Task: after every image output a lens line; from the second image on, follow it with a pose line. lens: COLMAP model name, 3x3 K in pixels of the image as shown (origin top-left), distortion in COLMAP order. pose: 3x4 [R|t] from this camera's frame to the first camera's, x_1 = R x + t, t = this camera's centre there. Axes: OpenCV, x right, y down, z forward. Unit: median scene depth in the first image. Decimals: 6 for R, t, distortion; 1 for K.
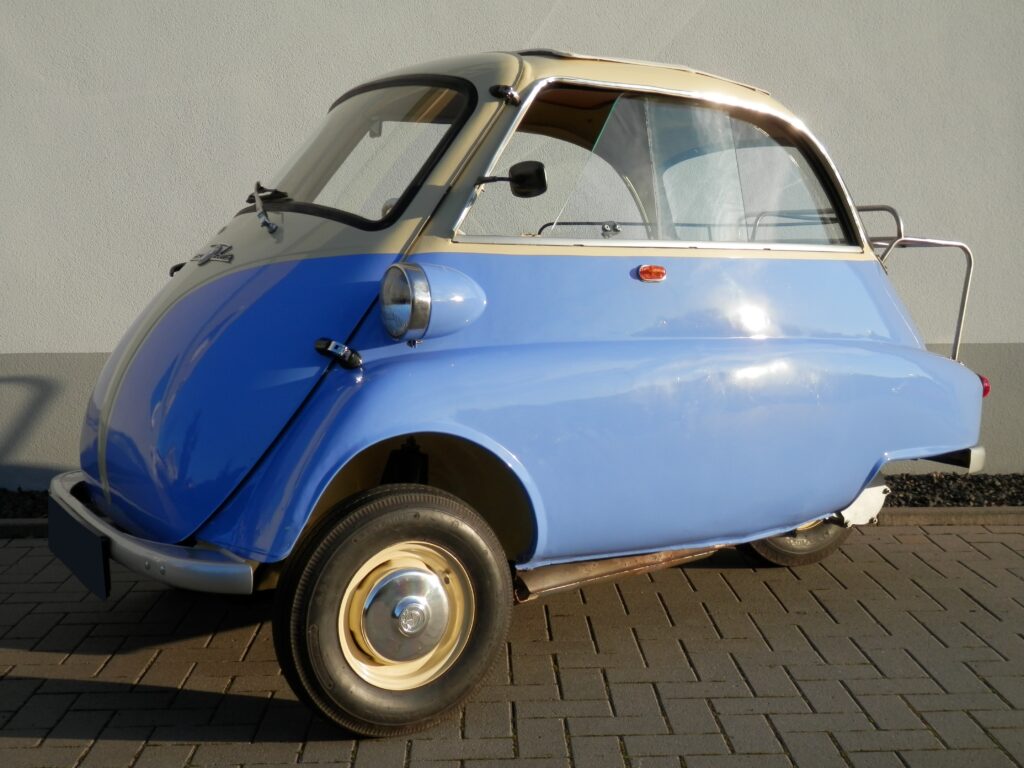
lens RADIAL K [[1346.8, 0, 513.0], [0, 1346.8, 384.1], [0, 0, 1]] dist [0.014572, 0.000000]
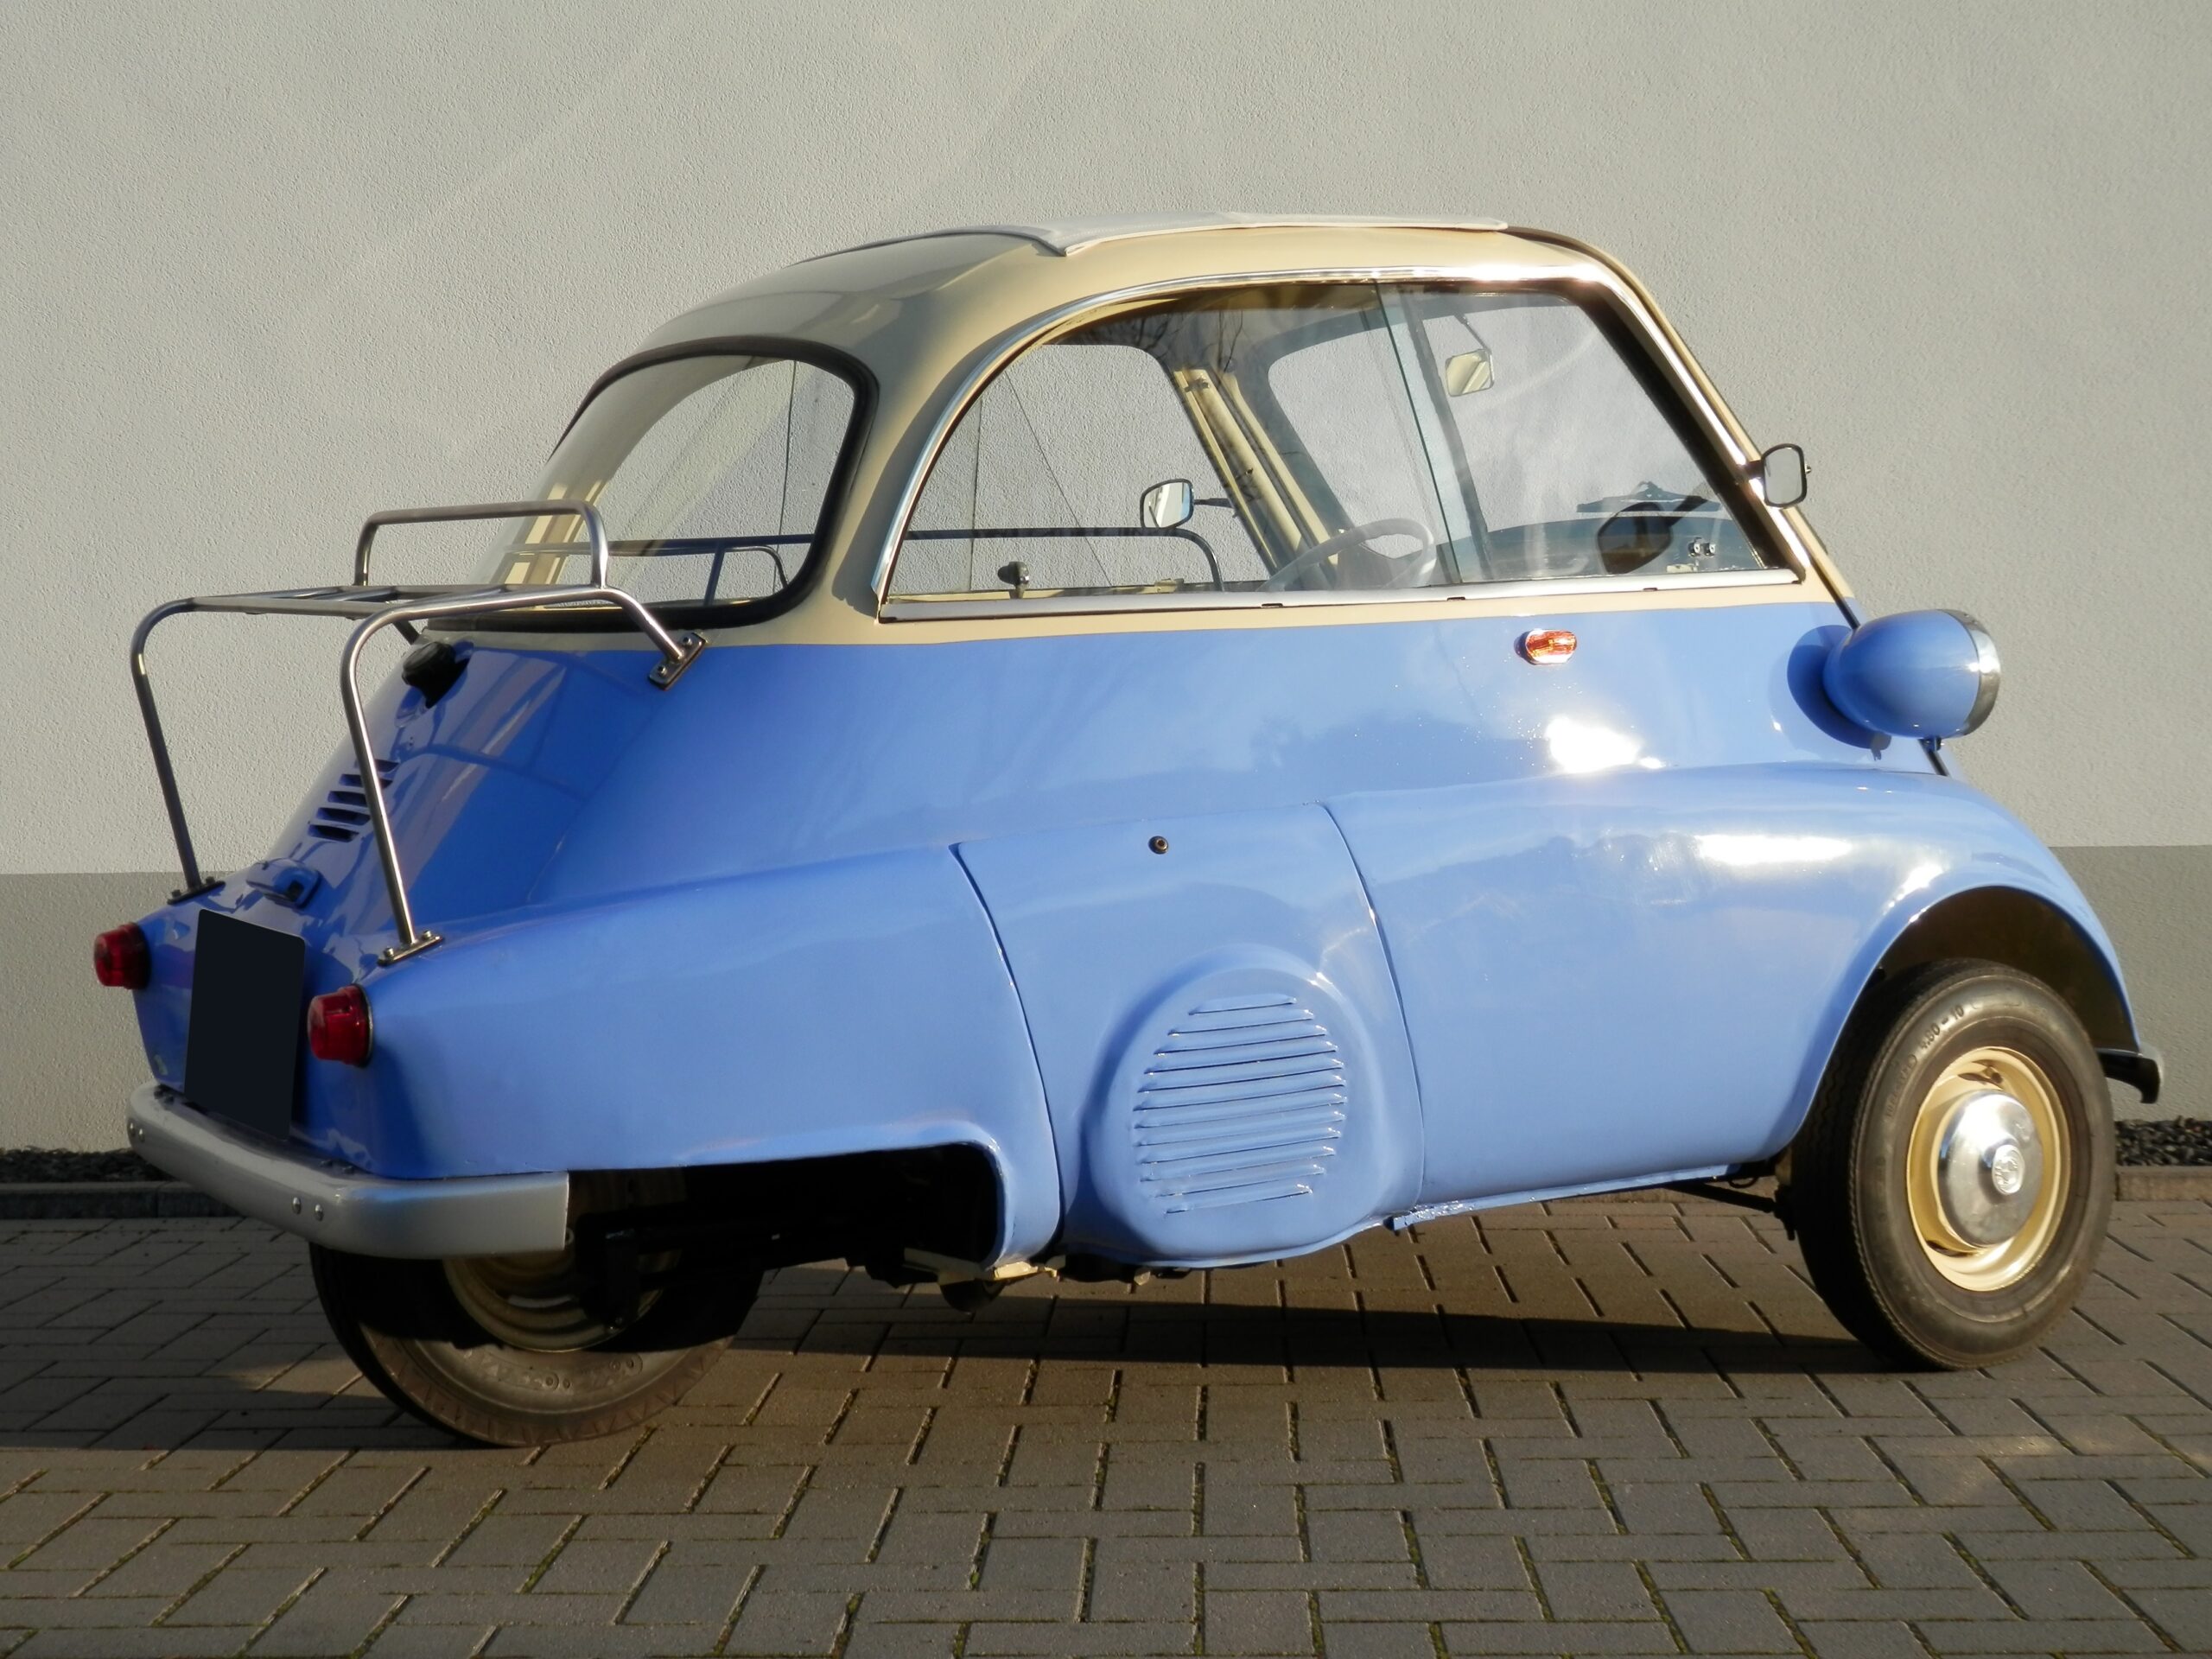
lens RADIAL K [[3151.2, 0, 1108.4], [0, 3151.2, 828.7], [0, 0, 1]] dist [-0.035699, 0.000000]
pose [[0.997715, -0.008305, -0.067048, -0.021400], [0.003065, 0.996958, -0.077876, 0.088339], [0.067491, 0.077492, 0.994706, -0.231034]]
